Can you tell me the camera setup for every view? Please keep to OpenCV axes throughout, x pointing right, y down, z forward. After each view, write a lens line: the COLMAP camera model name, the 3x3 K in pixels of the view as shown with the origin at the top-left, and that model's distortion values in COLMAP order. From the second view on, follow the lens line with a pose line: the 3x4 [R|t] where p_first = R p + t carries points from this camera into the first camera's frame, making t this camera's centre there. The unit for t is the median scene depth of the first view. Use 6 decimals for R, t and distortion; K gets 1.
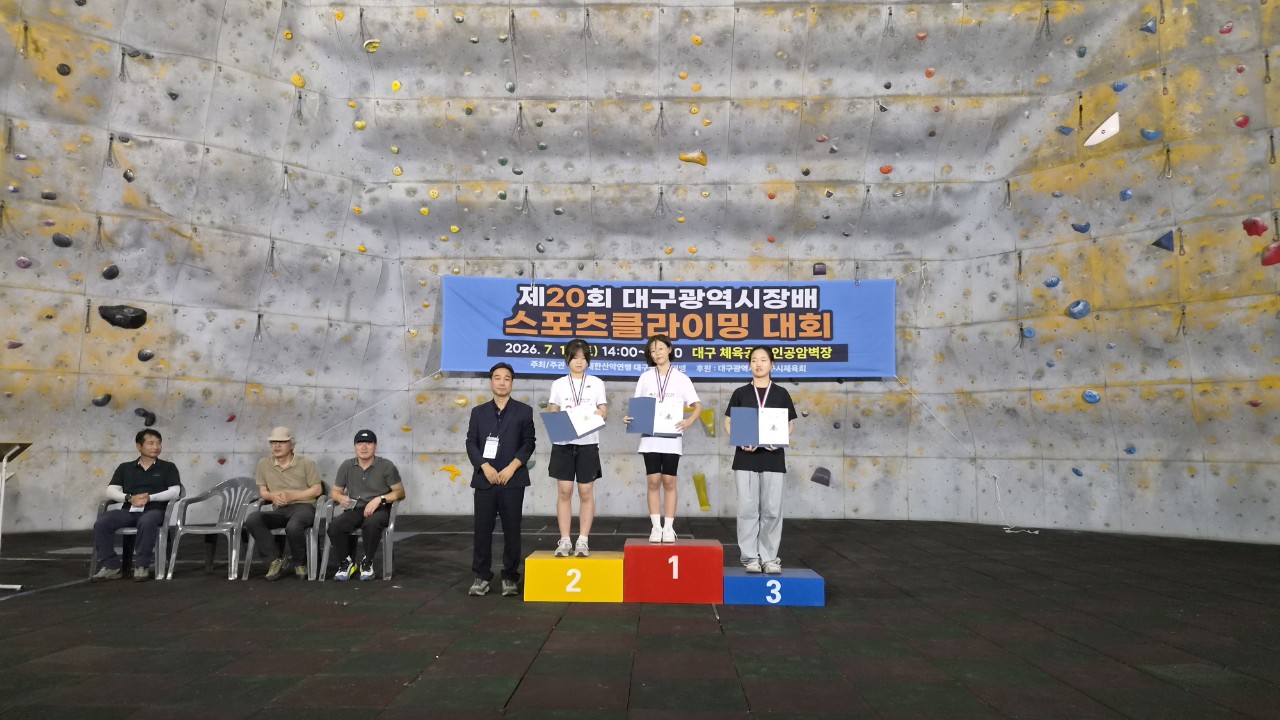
lens RADIAL K [[862.4, 0, 640.3], [0, 862.4, 366.1], [0, 0, 1]] dist [0.073895, -0.069798]
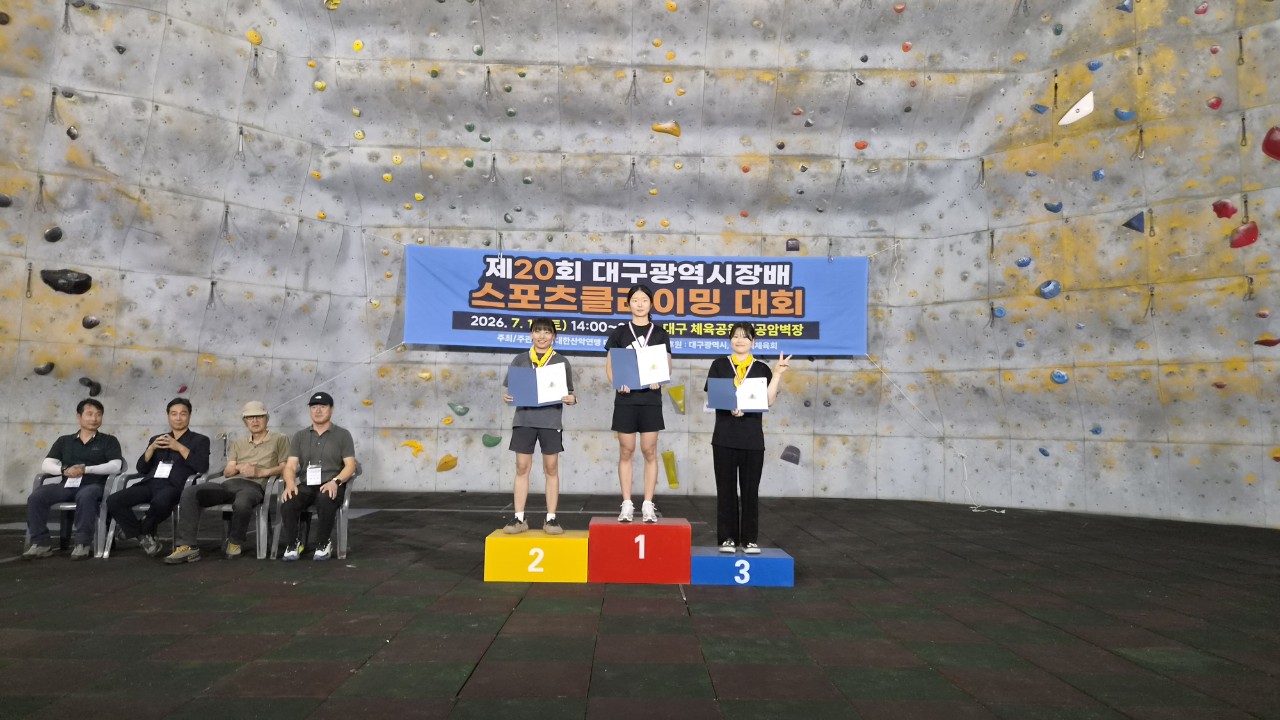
lens RADIAL K [[864.6, 0, 644.8], [0, 864.6, 361.4], [0, 0, 1]] dist [0.070190, -0.068535]
pose [[0.999162, 0.011948, 0.039160, 0.001695], [-0.012746, 0.999715, 0.020173, 0.002803], [-0.038907, -0.020655, 0.999029, 0.017635]]
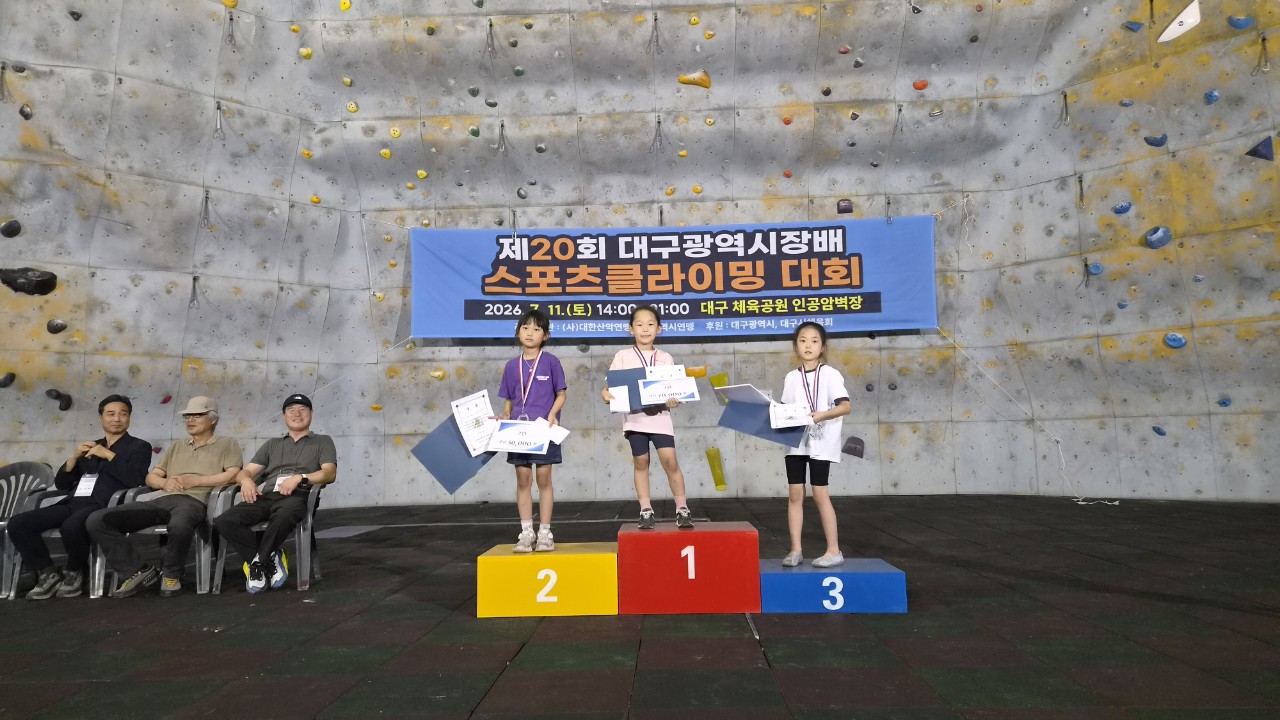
lens RADIAL K [[854.4, 0, 641.1], [0, 854.4, 347.9], [0, 0, 1]] dist [0.074655, -0.067120]
pose [[0.999459, -0.032266, -0.006419, 0.005079], [0.032215, 0.999449, -0.007986, 0.031601], [0.006673, 0.007775, 0.999948, 0.152730]]
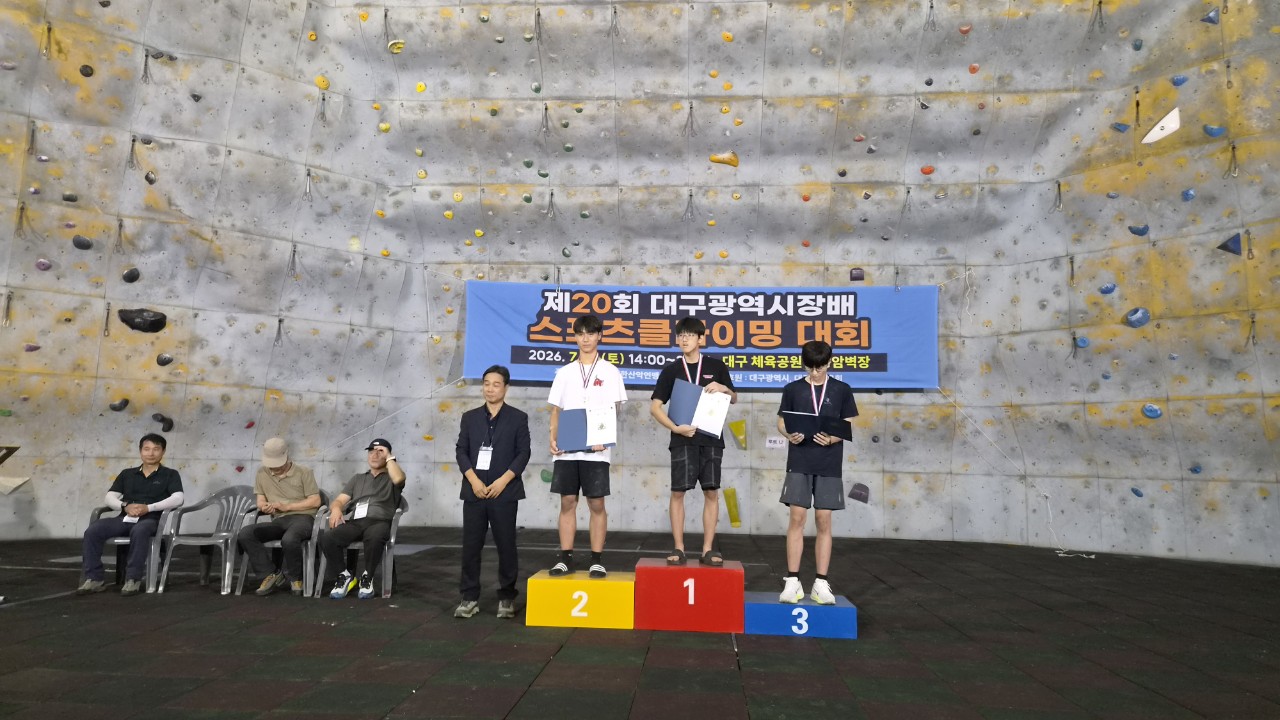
lens RADIAL K [[862.5, 0, 639.4], [0, 862.5, 353.8], [0, 0, 1]] dist [0.072513, -0.068807]
pose [[0.998889, 0.006431, -0.046682, 0.013680], [-0.007759, 0.999569, -0.028316, 0.004482], [0.046480, 0.028646, 0.998508, 0.040406]]
